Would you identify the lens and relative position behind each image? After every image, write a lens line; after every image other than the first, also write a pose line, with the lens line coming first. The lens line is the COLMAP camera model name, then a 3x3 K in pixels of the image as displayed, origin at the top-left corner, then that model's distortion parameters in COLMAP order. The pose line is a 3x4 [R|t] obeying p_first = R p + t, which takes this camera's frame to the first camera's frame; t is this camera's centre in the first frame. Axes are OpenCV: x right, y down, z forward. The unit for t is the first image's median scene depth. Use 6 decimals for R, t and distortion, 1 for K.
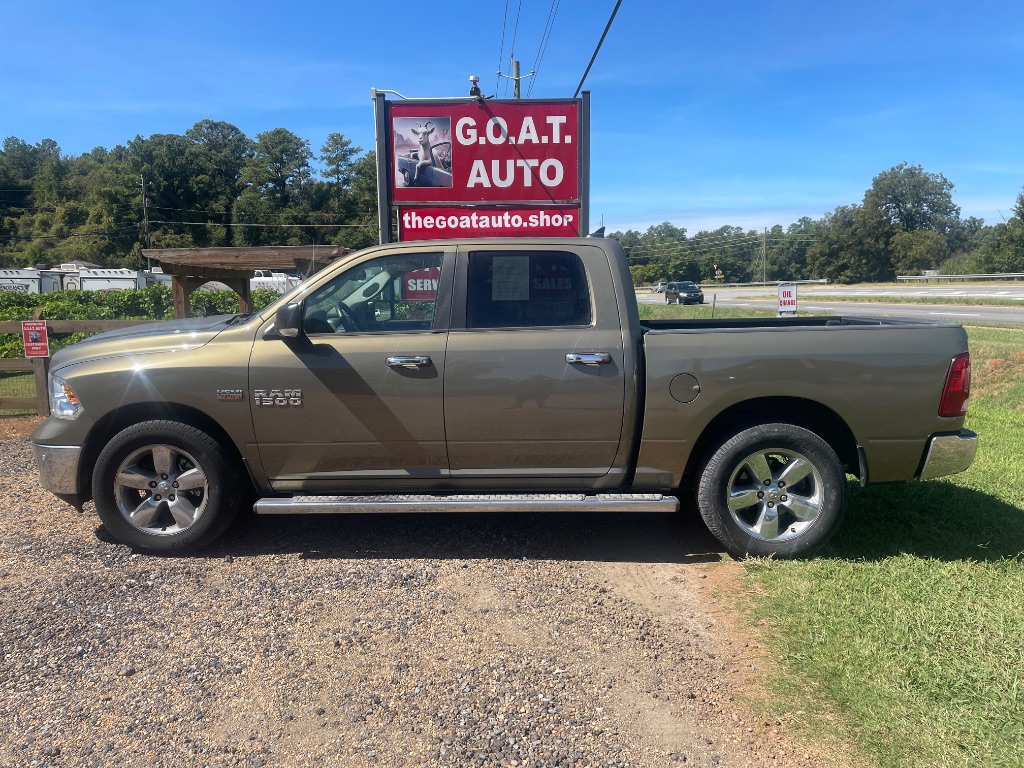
lens RADIAL K [[771.7, 0, 516.6], [0, 771.7, 396.3], [0, 0, 1]] dist [0.073671, -0.098342]
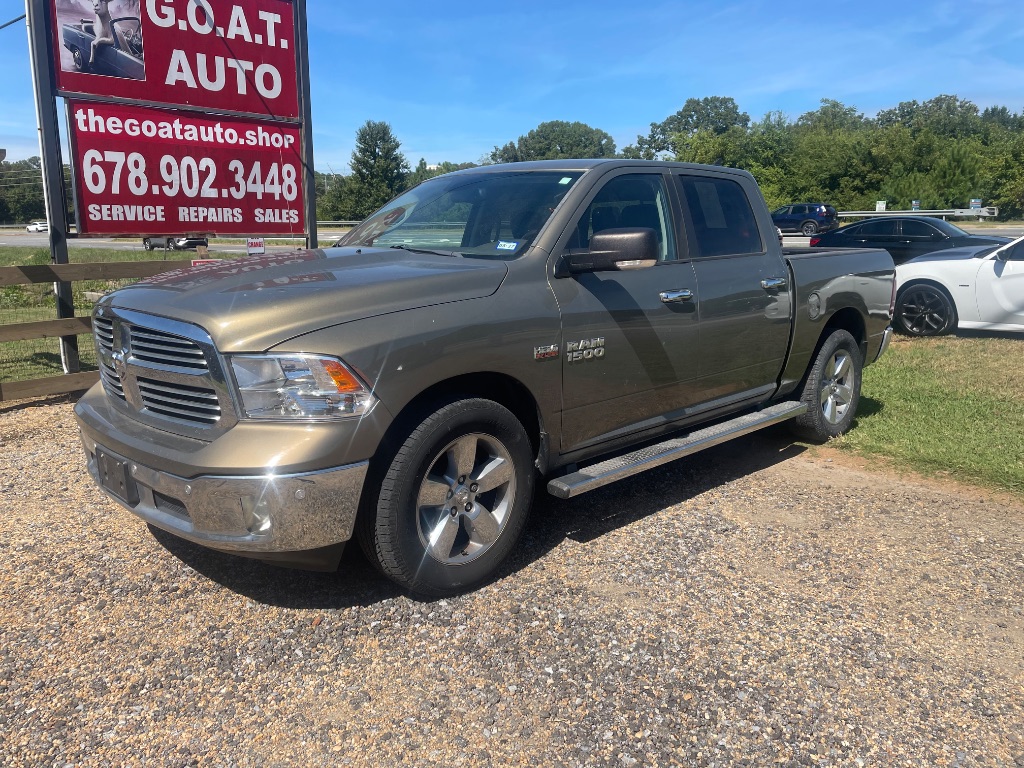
lens RADIAL K [[769.3, 0, 512.0], [0, 769.3, 384.0], [0, 0, 1]] dist [0.080465, -0.090803]
pose [[0.692156, -0.131509, 0.709666, -0.411542], [0.092647, 0.991314, 0.093340, -0.018843], [-0.715777, 0.001143, 0.698328, 0.224199]]
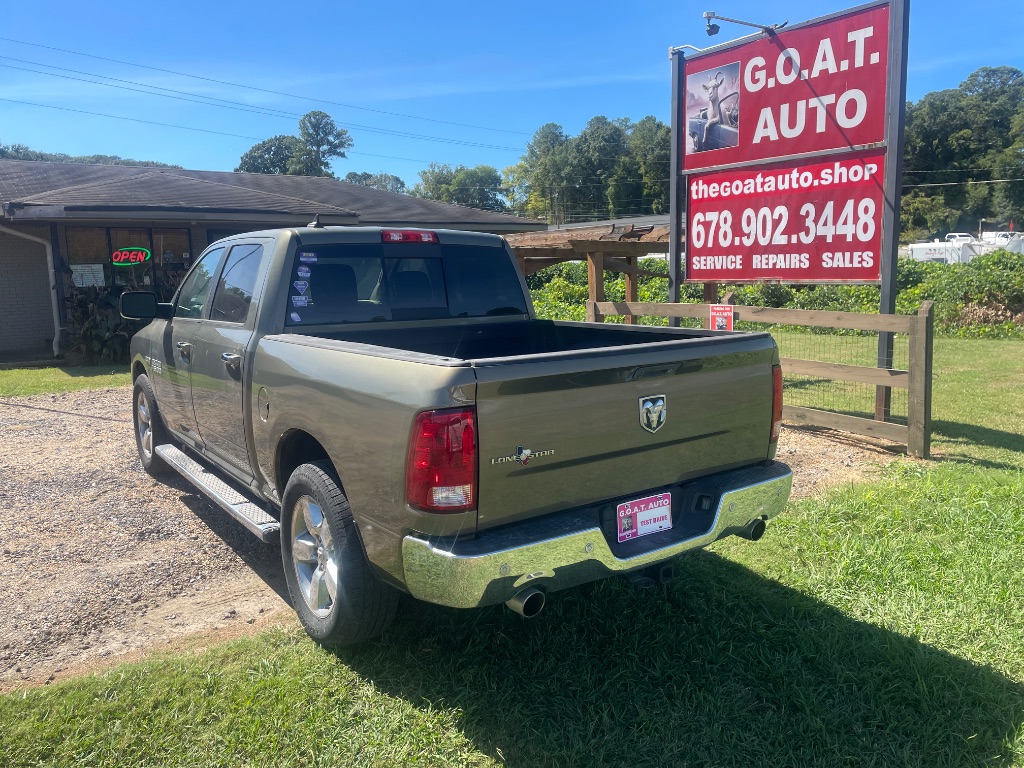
lens RADIAL K [[769.3, 0, 512.0], [0, 769.3, 384.0], [0, 0, 1]] dist [0.080465, -0.090803]
pose [[0.607394, 0.120092, -0.785271, 0.460691], [-0.098094, 0.992280, 0.075876, -0.054049], [0.788321, 0.030943, 0.614486, 0.298895]]
